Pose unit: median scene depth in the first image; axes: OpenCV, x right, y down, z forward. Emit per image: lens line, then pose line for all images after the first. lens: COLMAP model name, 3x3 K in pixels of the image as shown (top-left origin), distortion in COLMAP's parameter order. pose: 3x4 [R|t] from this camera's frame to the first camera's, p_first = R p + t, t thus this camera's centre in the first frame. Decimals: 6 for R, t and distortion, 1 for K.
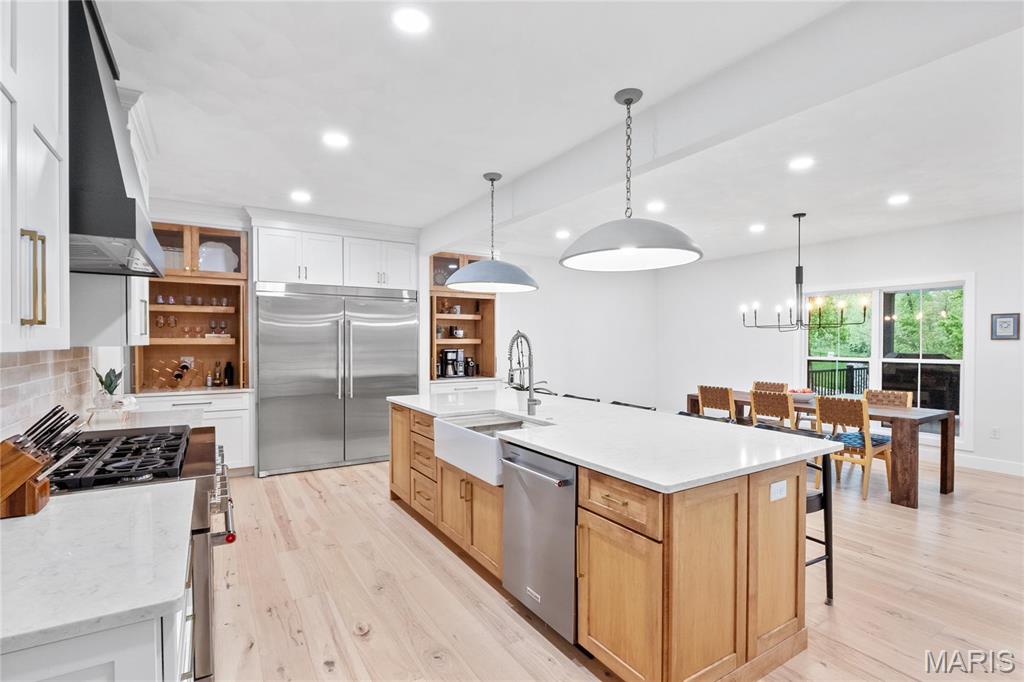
lens RADIAL K [[481.0, 0, 514.3], [0, 481.0, 353.4], [0, 0, 1]] dist [-0.011649, -0.002986]
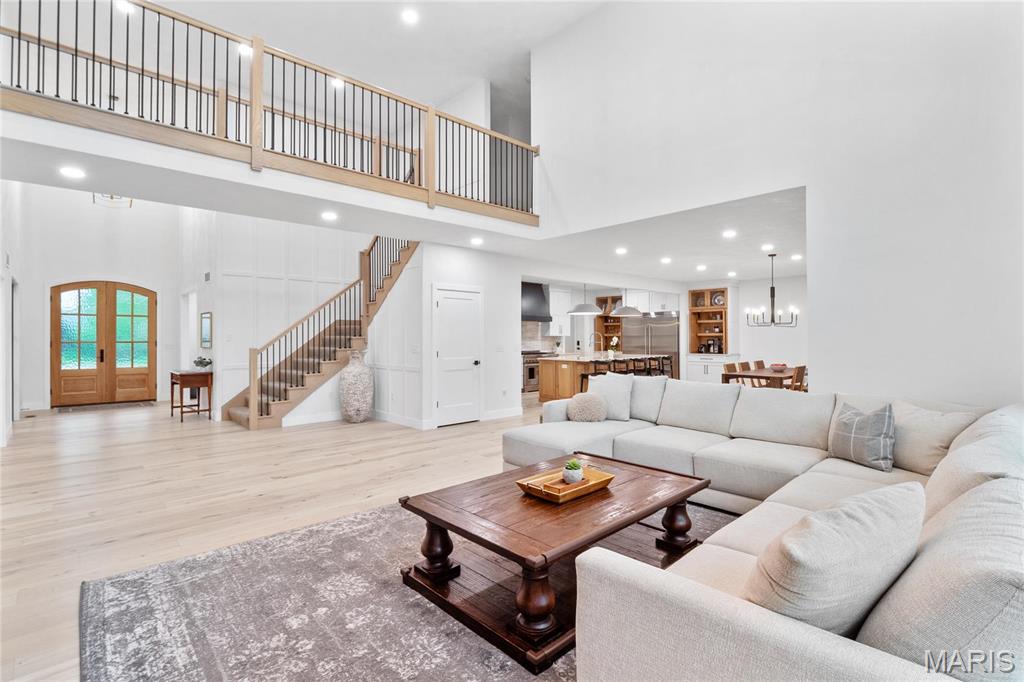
lens RADIAL K [[481.0, 0, 515.1], [0, 481.0, 335.7], [0, 0, 1]] dist [-0.011649, -0.002986]
pose [[0.199530, -0.003934, -0.979884, 2.015037], [-0.018463, 0.999799, -0.007774, 0.011188], [0.979718, 0.019643, 0.199417, -0.173489]]
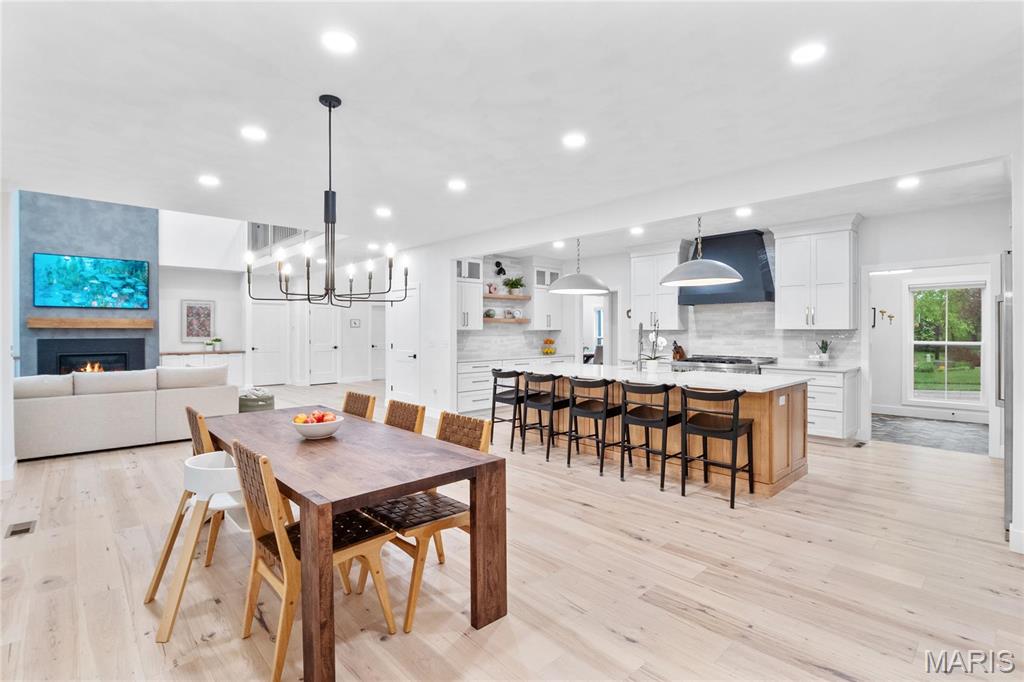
lens RADIAL K [[481.0, 0, 516.9], [0, 481.0, 333.6], [0, 0, 1]] dist [-0.011649, -0.002986]
pose [[-0.981233, 0.002690, -0.192806, 0.490774], [-0.002894, 0.999585, 0.028675, -0.032529], [0.192803, 0.028695, -0.980818, 1.602682]]
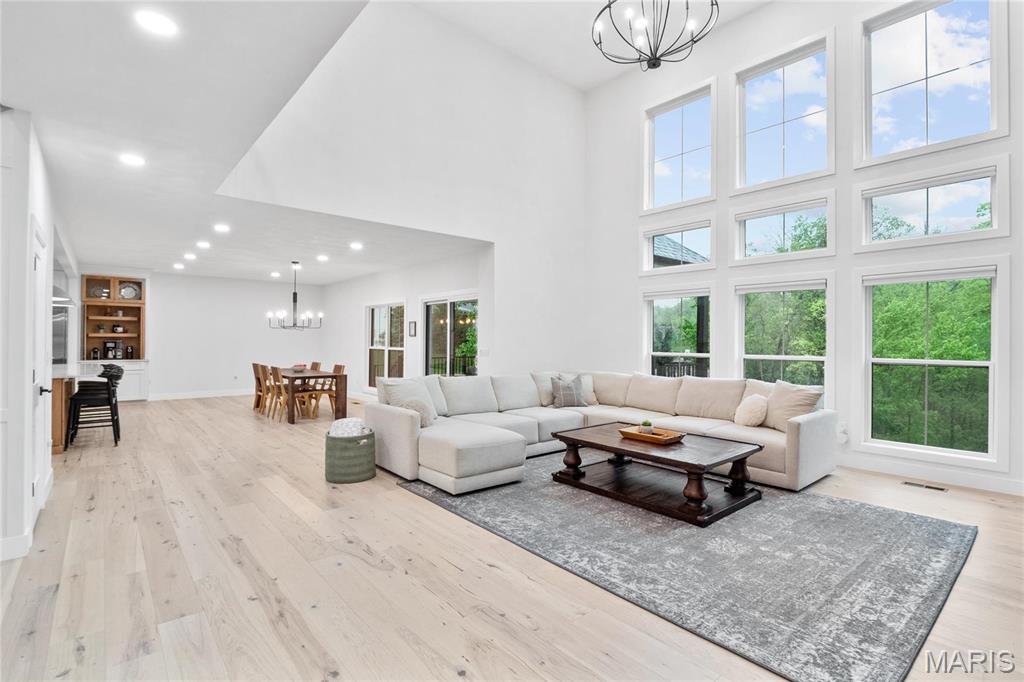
lens RADIAL K [[481.0, 0, 521.0], [0, 481.0, 340.3], [0, 0, 1]] dist [-0.011649, -0.002986]
pose [[0.987355, 0.006786, 0.158380, 1.124436], [-0.003272, 0.999743, -0.022435, 0.024847], [-0.158491, 0.021633, 0.987123, -0.814747]]
